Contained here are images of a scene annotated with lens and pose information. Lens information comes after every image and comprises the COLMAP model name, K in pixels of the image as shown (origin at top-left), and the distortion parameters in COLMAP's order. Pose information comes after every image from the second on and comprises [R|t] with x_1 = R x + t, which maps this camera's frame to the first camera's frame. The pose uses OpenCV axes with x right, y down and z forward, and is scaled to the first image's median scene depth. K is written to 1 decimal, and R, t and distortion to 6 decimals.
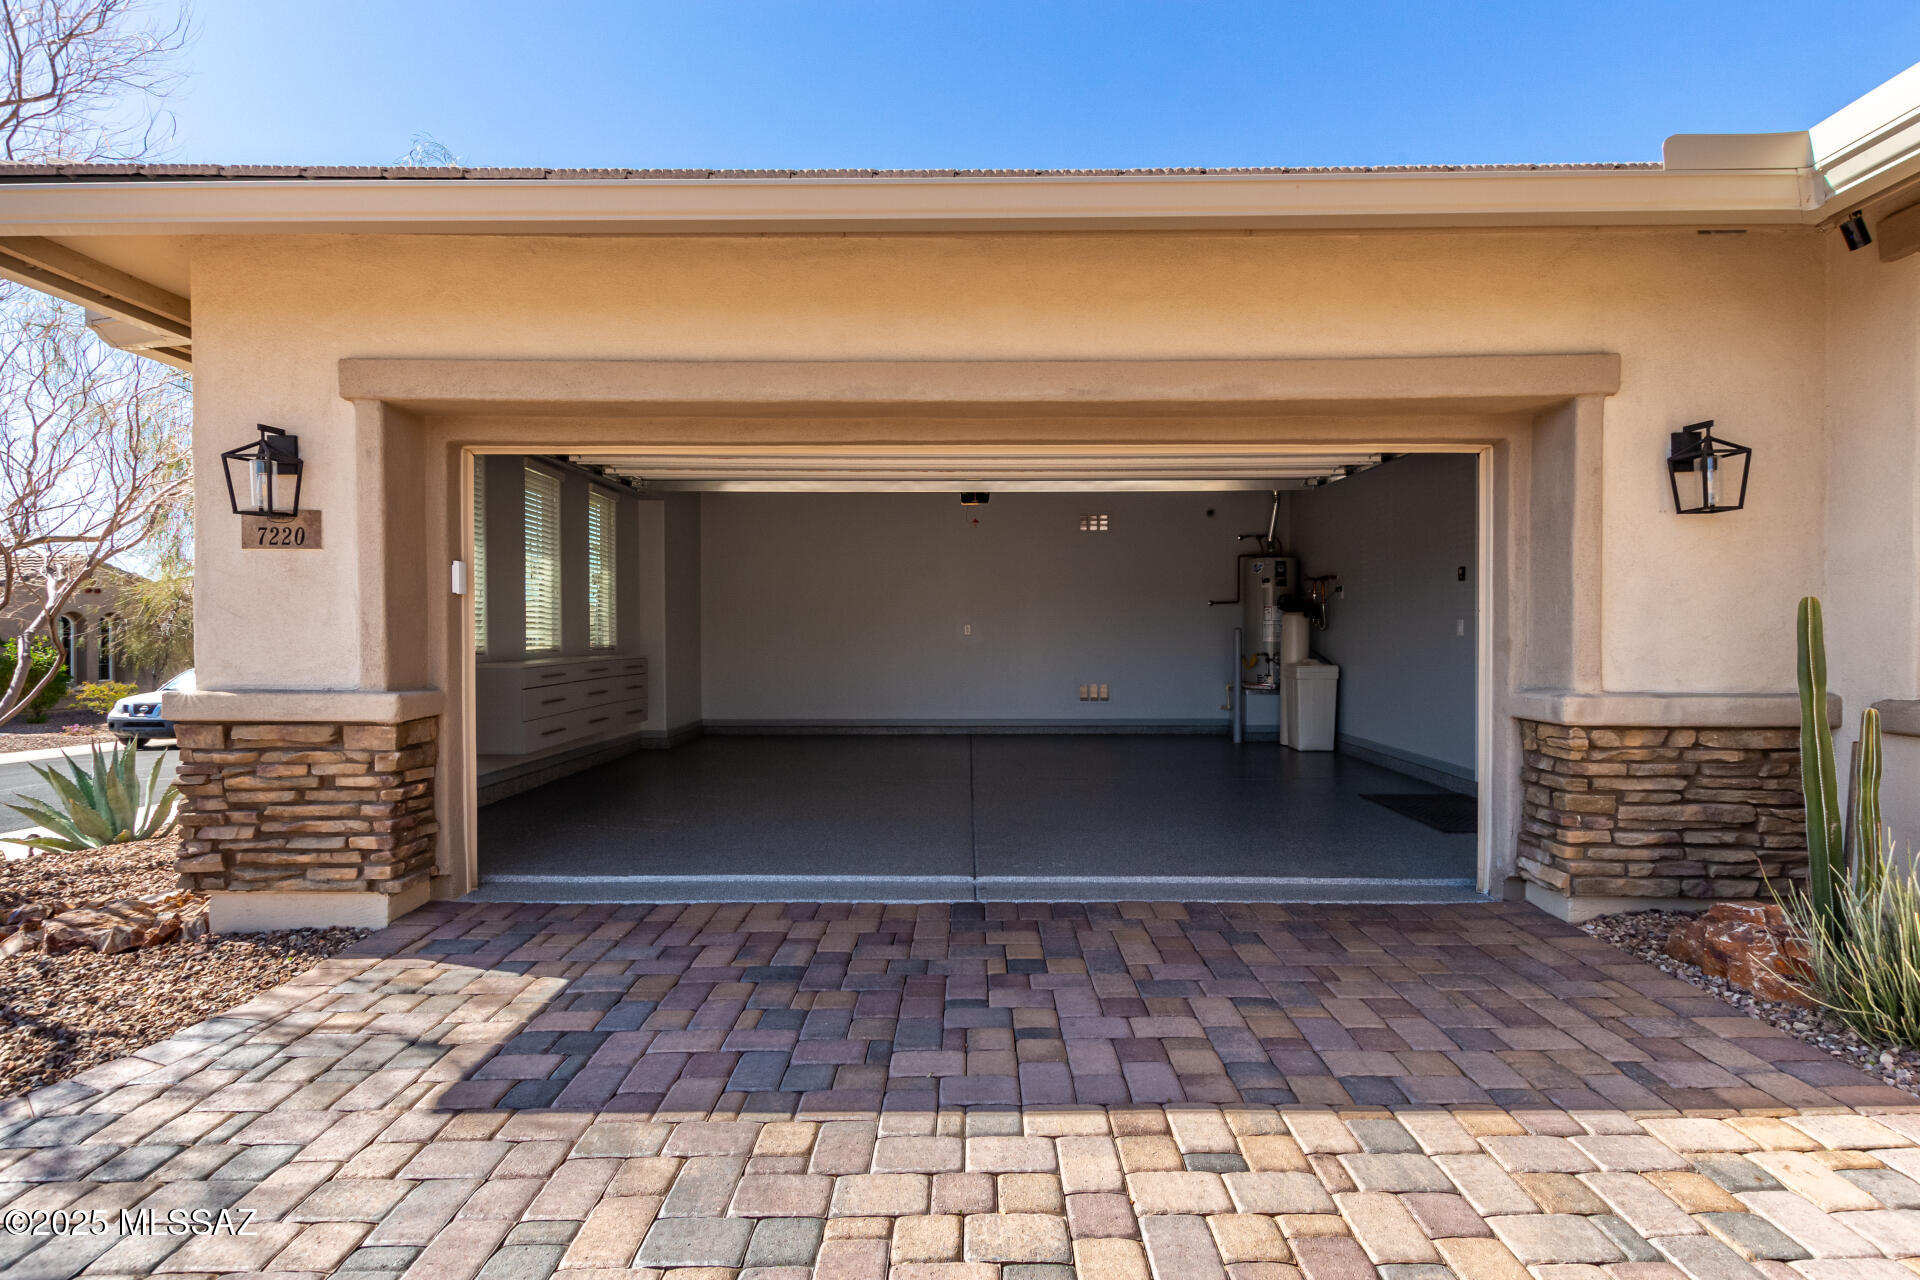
lens RADIAL K [[880.0, 0, 962.2], [0, 880.0, 631.6], [0, 0, 1]] dist [-0.002927, -0.000240]
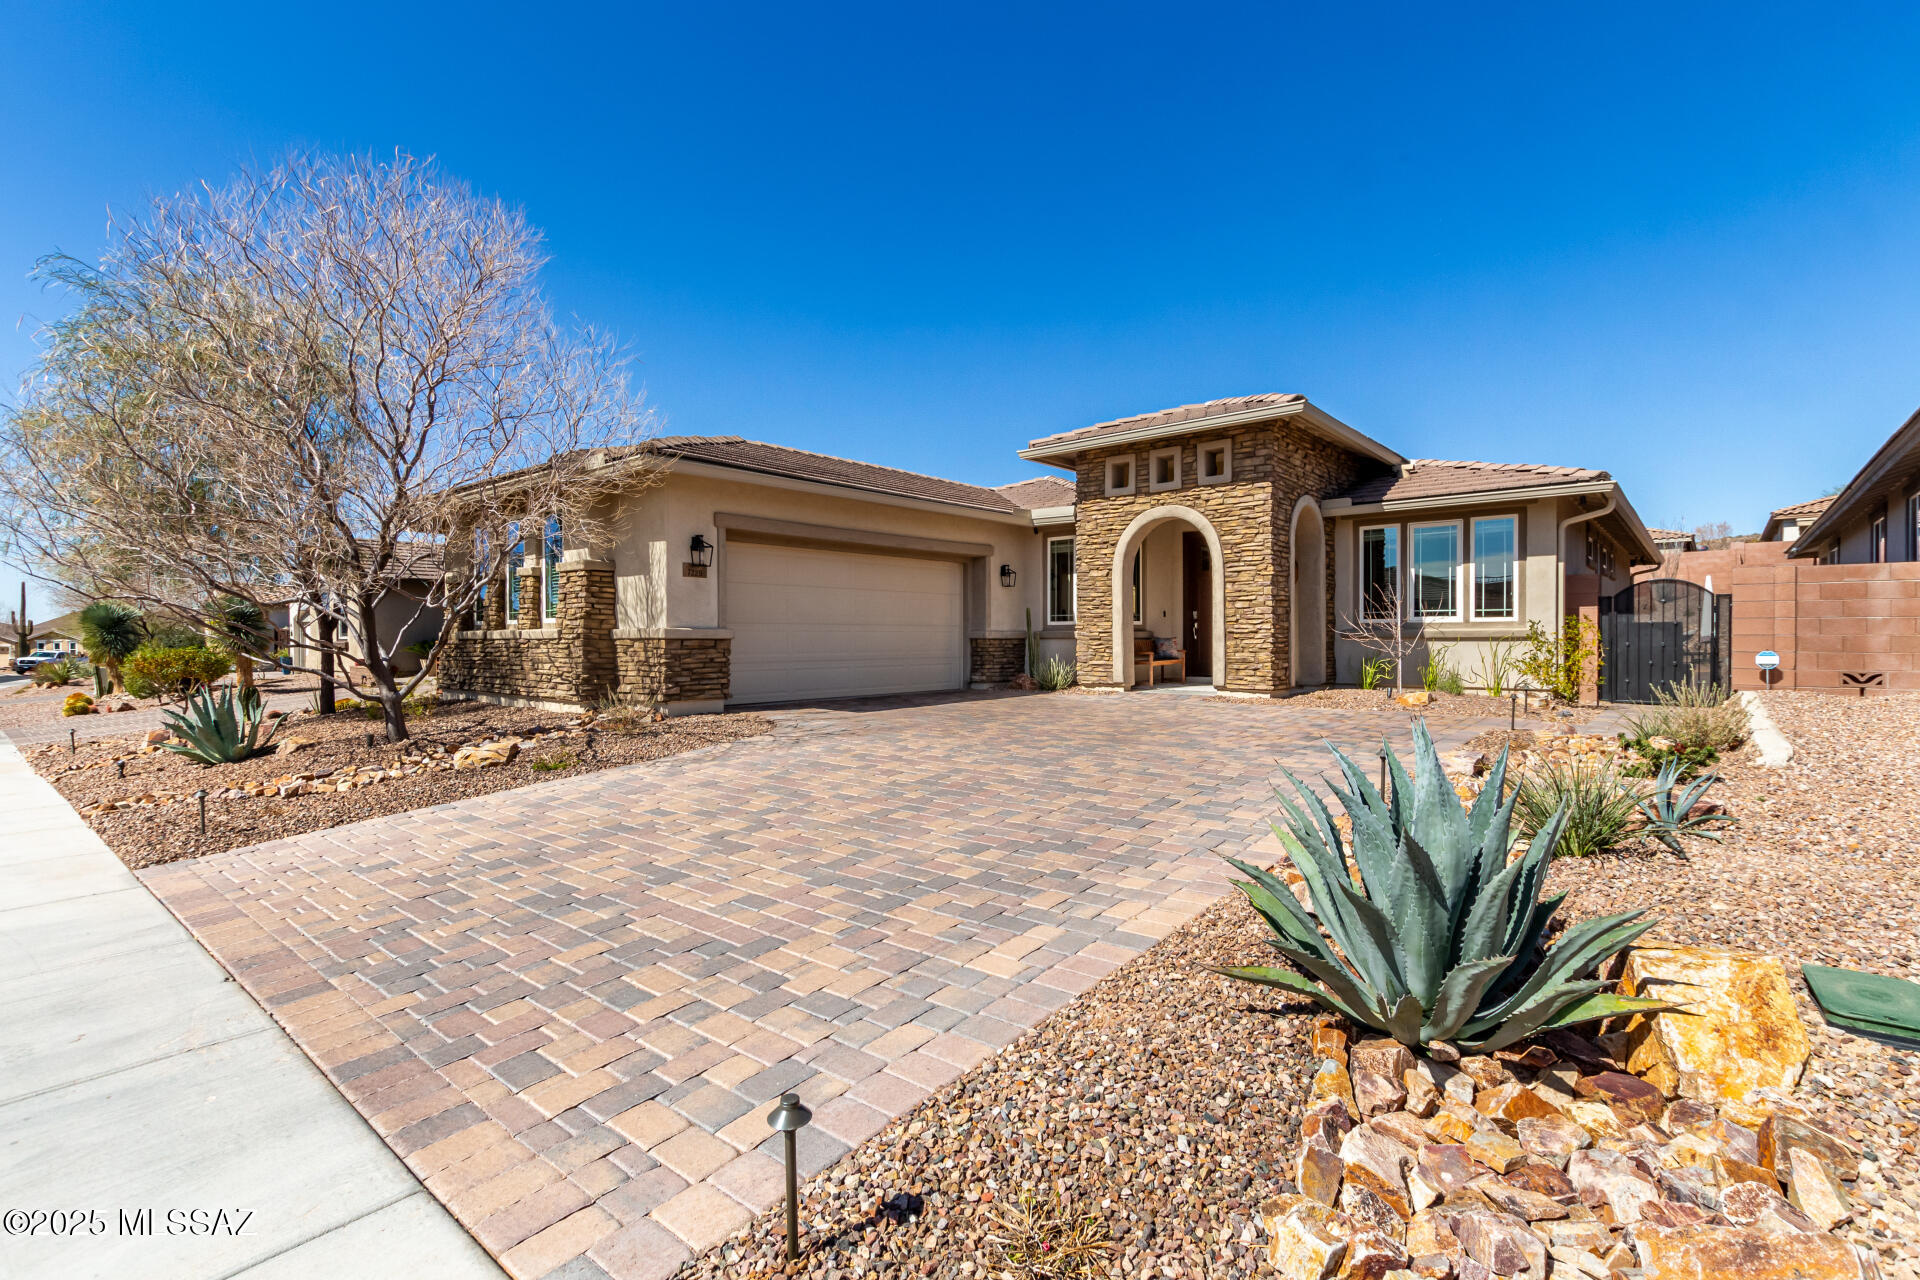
lens RADIAL K [[880.0, 0, 966.8], [0, 880.0, 642.1], [0, 0, 1]] dist [-0.002927, -0.000240]
pose [[0.645301, -0.006227, 0.763903, -2.375576], [0.003639, 0.999980, 0.005077, 0.100859], [-0.763919, -0.000496, 0.645311, -1.482408]]
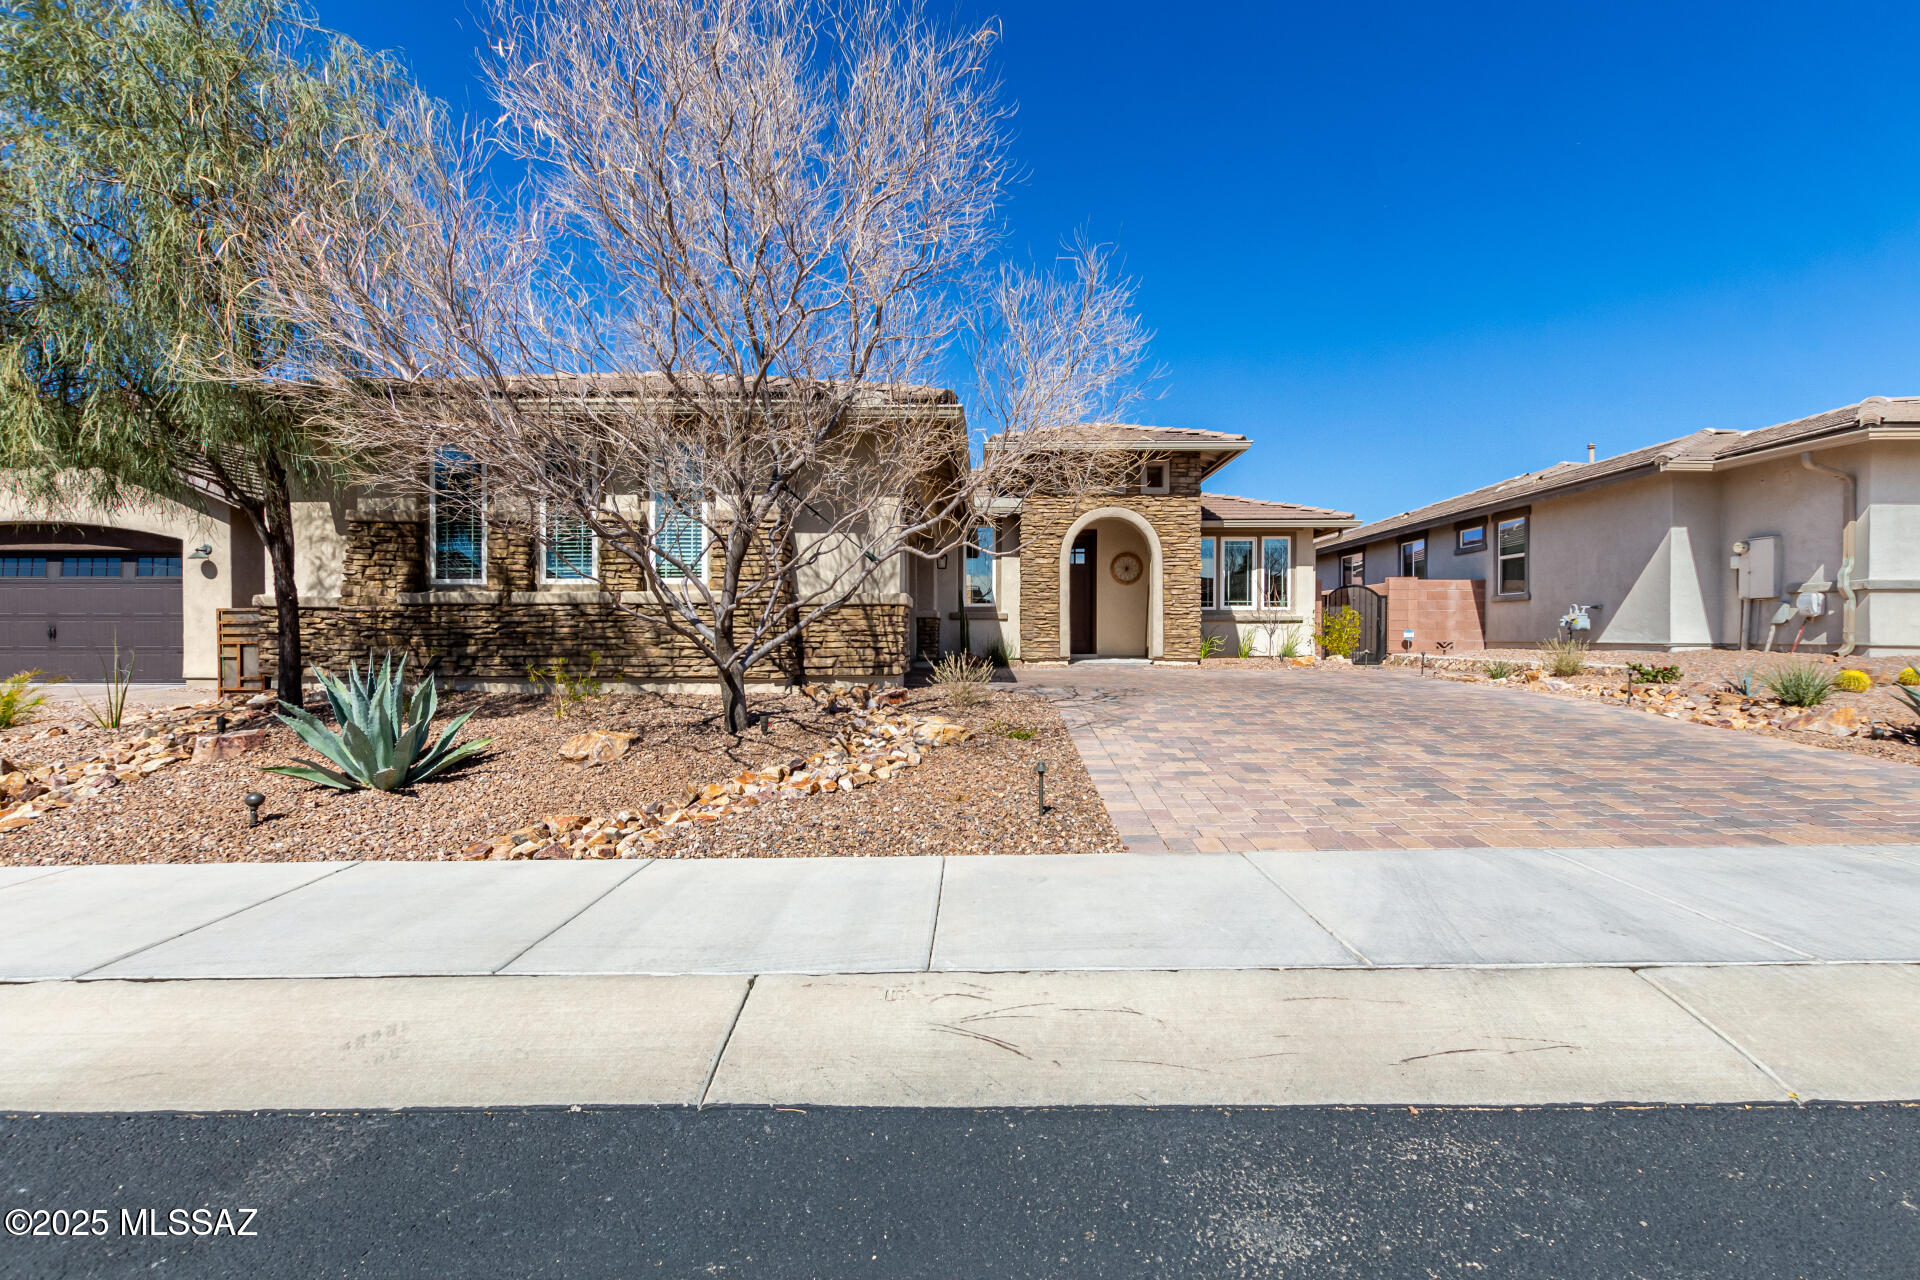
lens RADIAL K [[880.0, 0, 965.4], [0, 880.0, 640.6], [0, 0, 1]] dist [-0.002927, -0.000240]
pose [[0.012819, -0.005507, 0.999903, -3.352269], [0.000463, 0.999985, 0.005502, 0.186188], [-0.999918, 0.000392, 0.012821, 0.748042]]
